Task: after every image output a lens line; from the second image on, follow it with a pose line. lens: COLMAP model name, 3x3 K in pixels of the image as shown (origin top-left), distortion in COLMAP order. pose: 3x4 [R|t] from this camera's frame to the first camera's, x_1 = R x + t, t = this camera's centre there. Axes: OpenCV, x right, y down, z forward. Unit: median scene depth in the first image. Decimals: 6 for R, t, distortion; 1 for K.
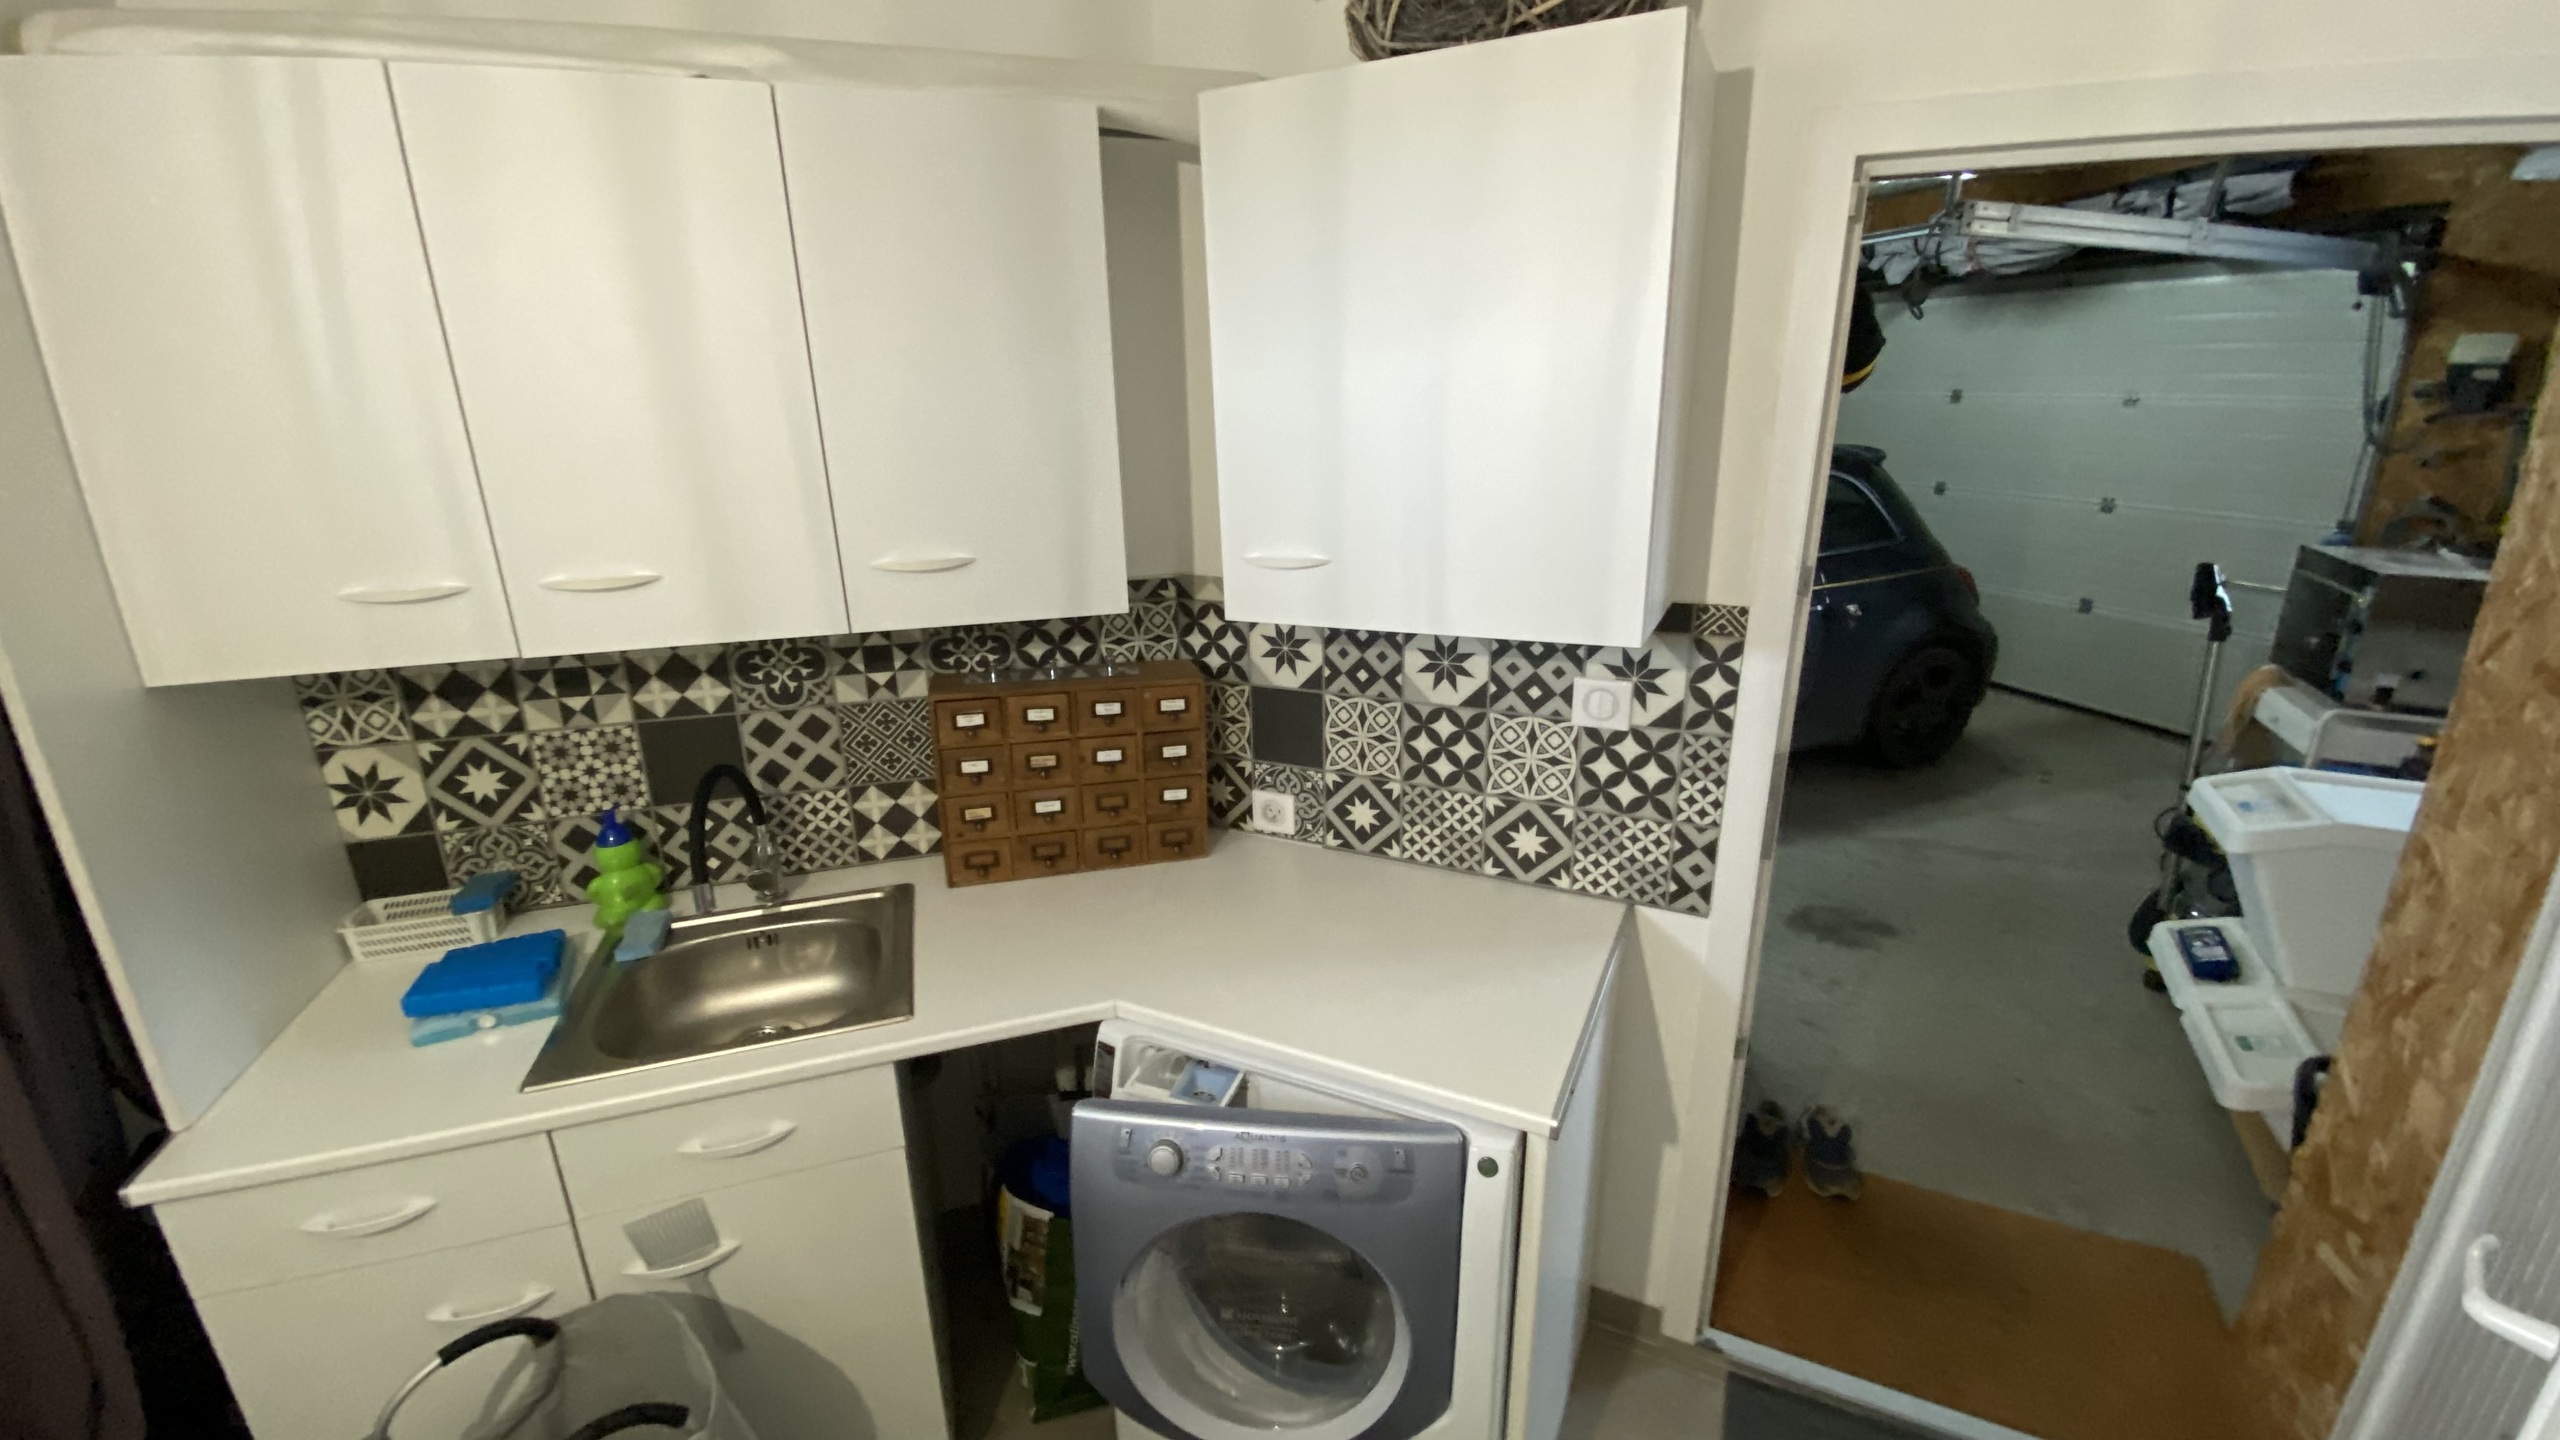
lens RADIAL K [[1032.4, 0, 1284.6], [0, 1032.4, 715.4], [0, 0, 1]] dist [0.012289, -0.017836]
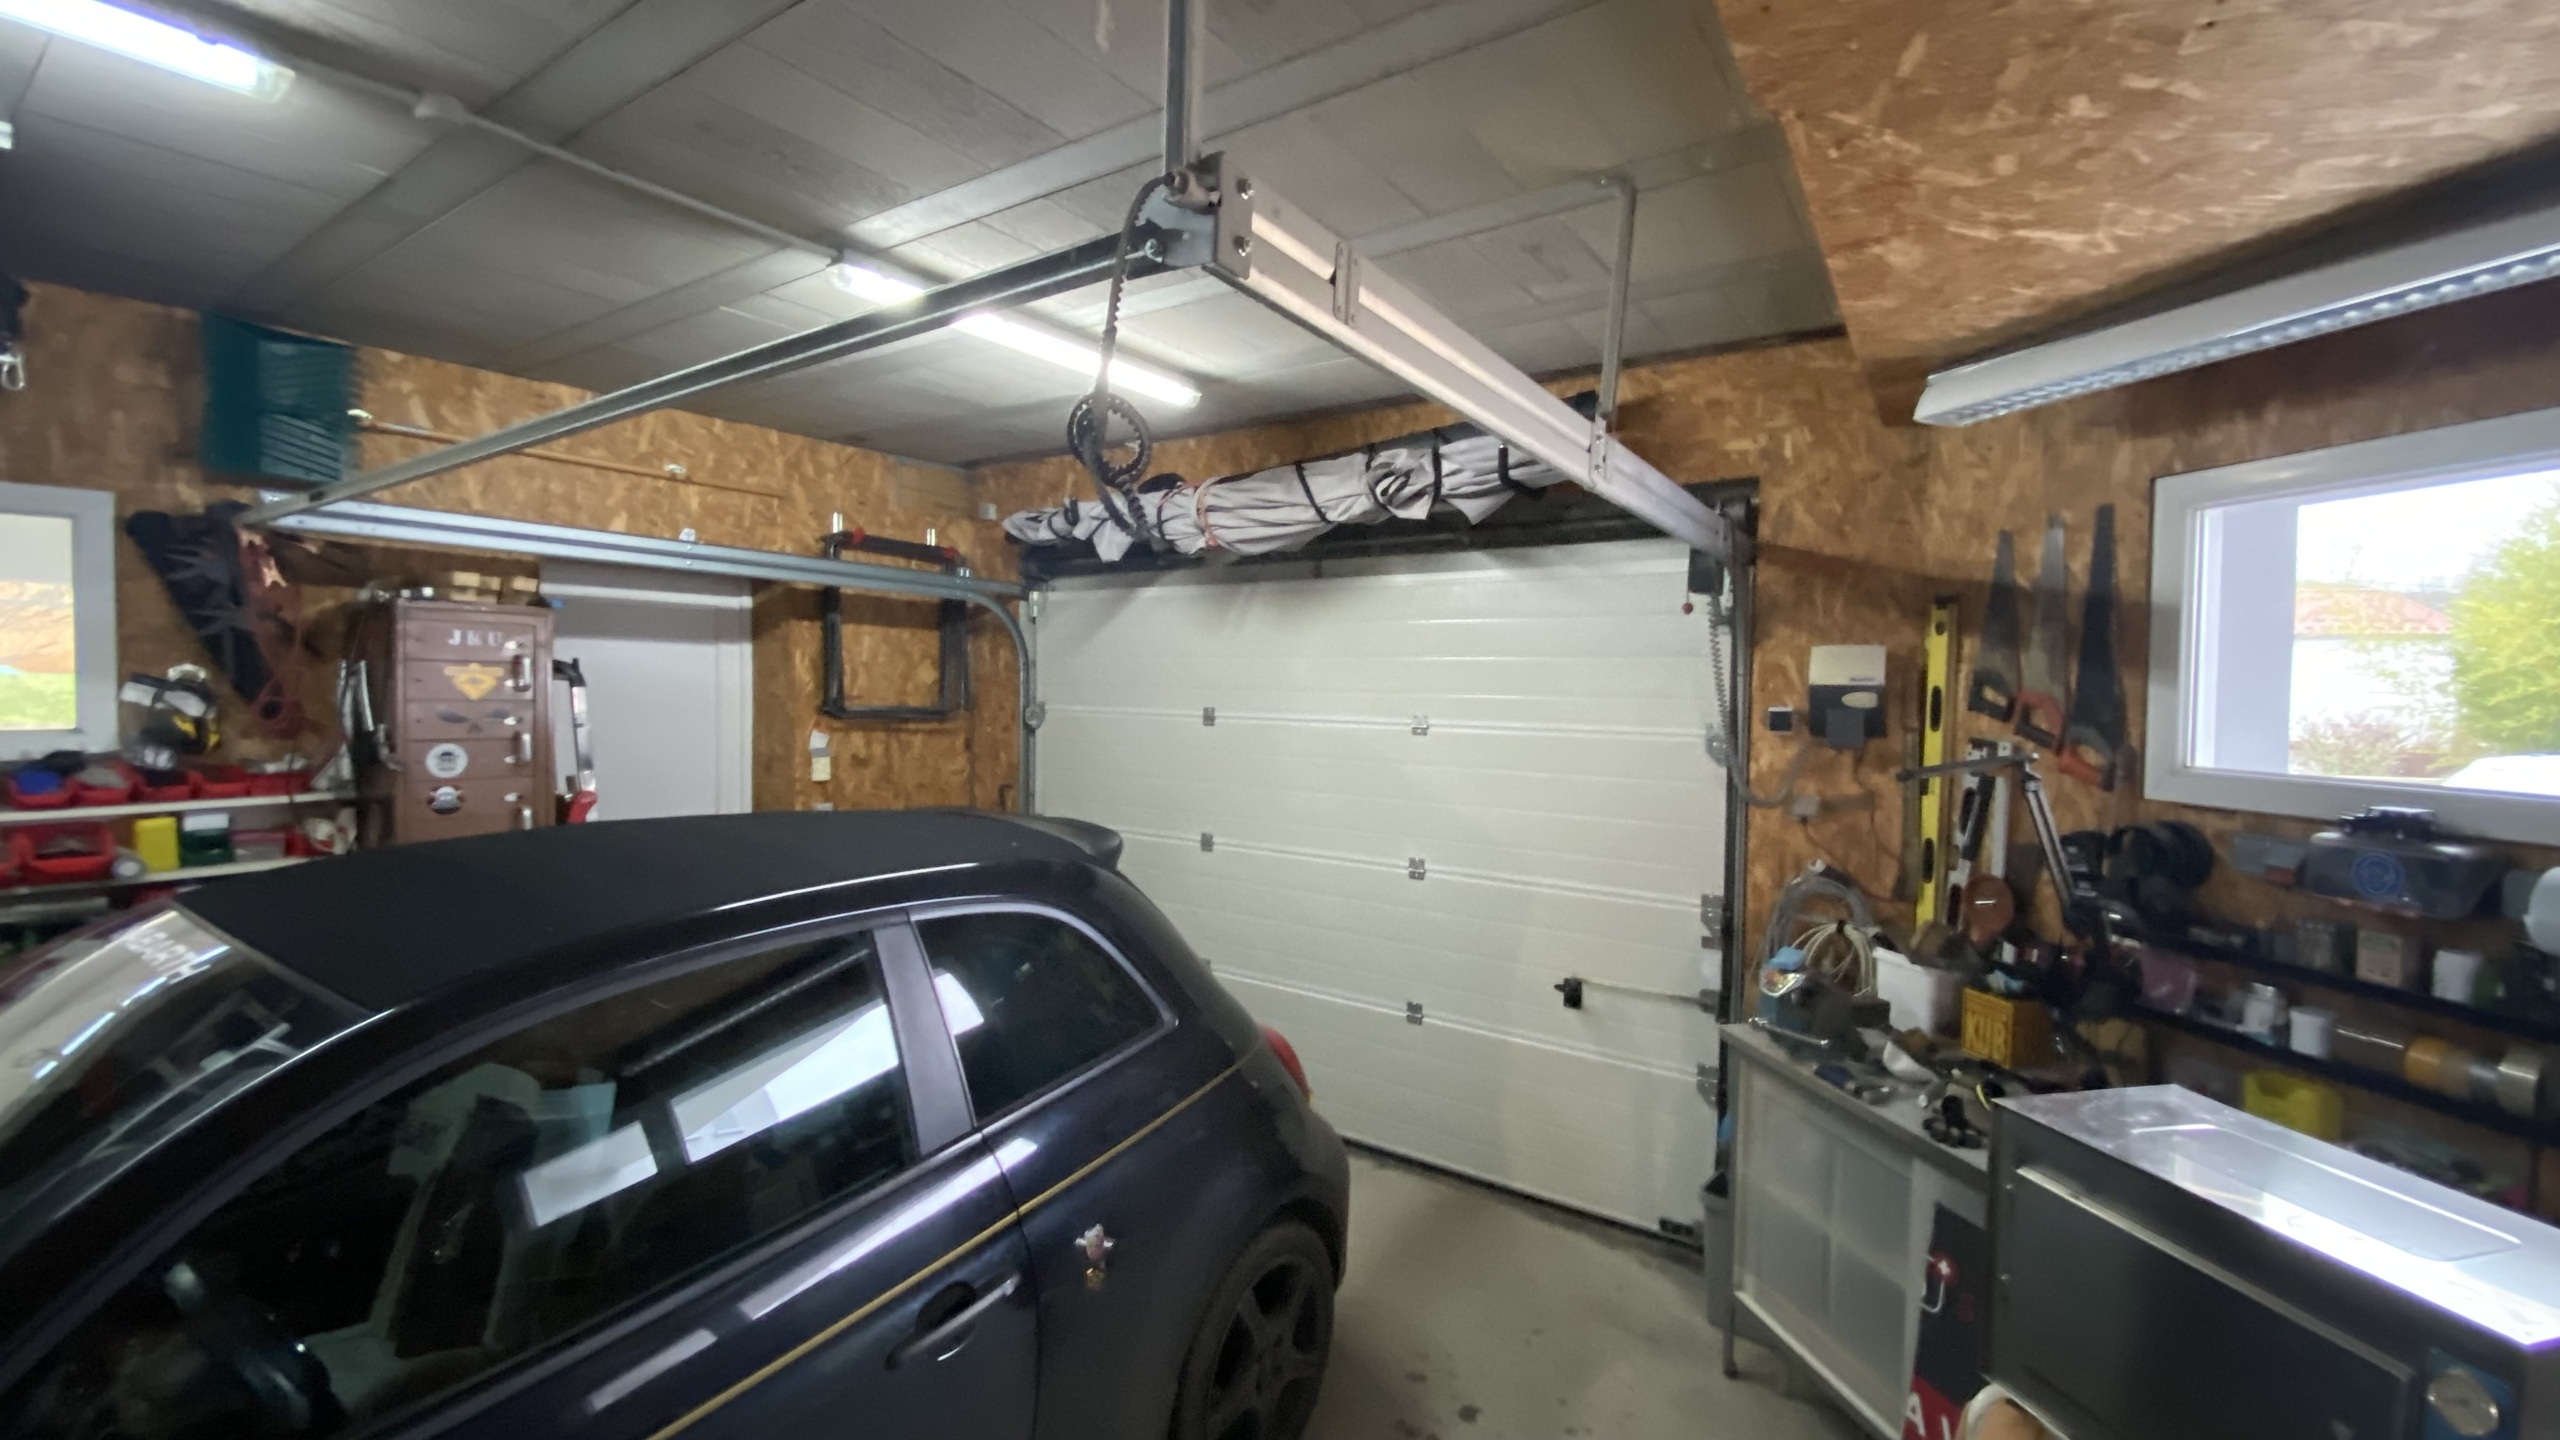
lens RADIAL K [[1032.4, 0, 1284.6], [0, 1032.4, 715.4], [0, 0, 1]] dist [0.012289, -0.017836]
pose [[0.799160, 0.001501, 0.601117, 0.356665], [0.162655, 0.962152, -0.218646, -0.198255], [-0.578694, 0.272508, 0.768669, 0.573176]]
